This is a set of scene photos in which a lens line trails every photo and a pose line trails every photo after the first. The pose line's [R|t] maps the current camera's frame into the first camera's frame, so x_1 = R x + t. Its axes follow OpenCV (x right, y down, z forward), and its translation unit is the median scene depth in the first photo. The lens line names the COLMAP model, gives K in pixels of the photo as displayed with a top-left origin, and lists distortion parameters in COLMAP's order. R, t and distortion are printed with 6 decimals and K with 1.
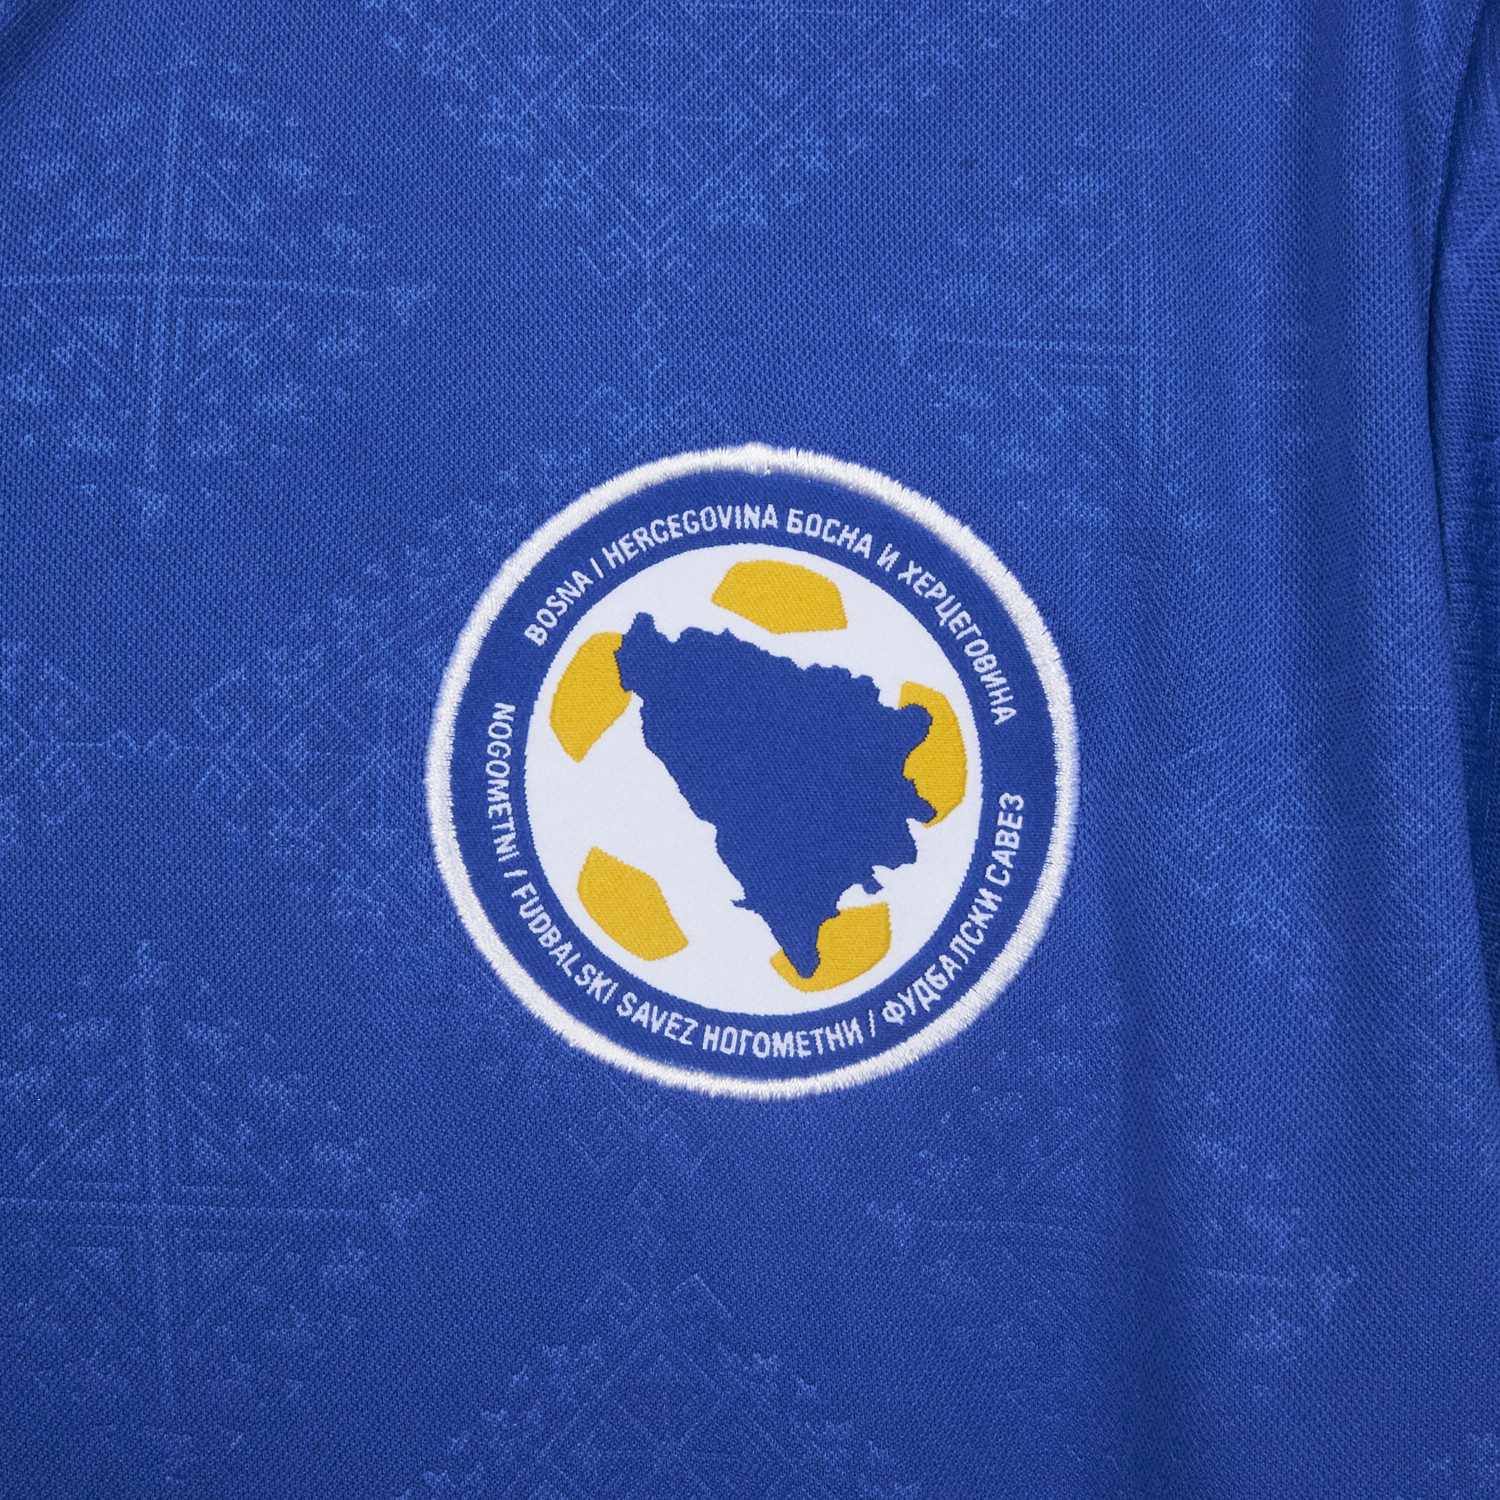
lens RADIAL K [[4048.4, 0, 746.0], [0, 4048.4, 759.9], [0, 0, 1]] dist [-0.099673, 0.000000]
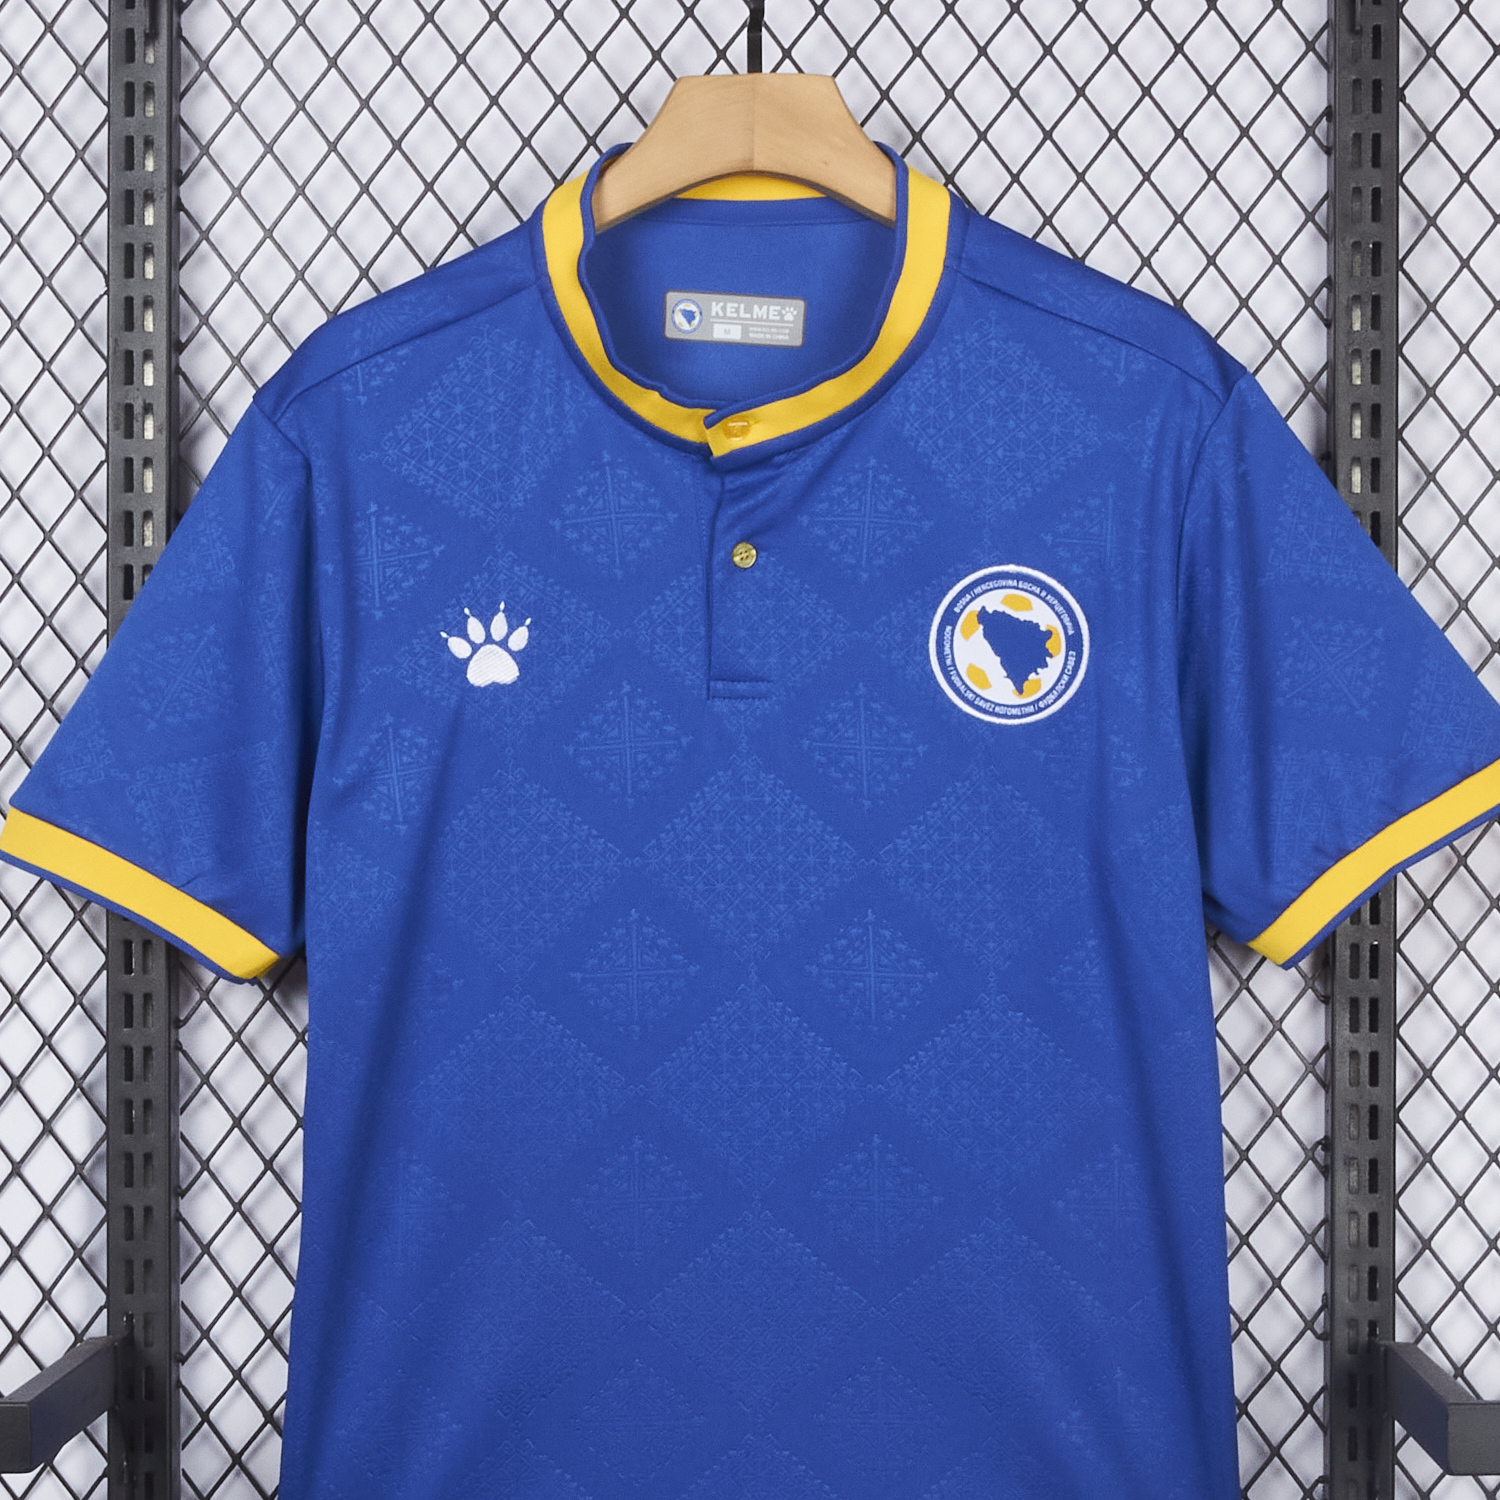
lens RADIAL K [[4048.4, 0, 837.9], [0, 4048.4, 804.7], [0, 0, 1]] dist [-0.099673, 0.000000]
pose [[0.997610, 0.027271, -0.063492, 0.092777], [-0.021992, 0.996356, 0.082406, -0.168950], [0.065508, -0.080813, 0.994574, -3.088613]]
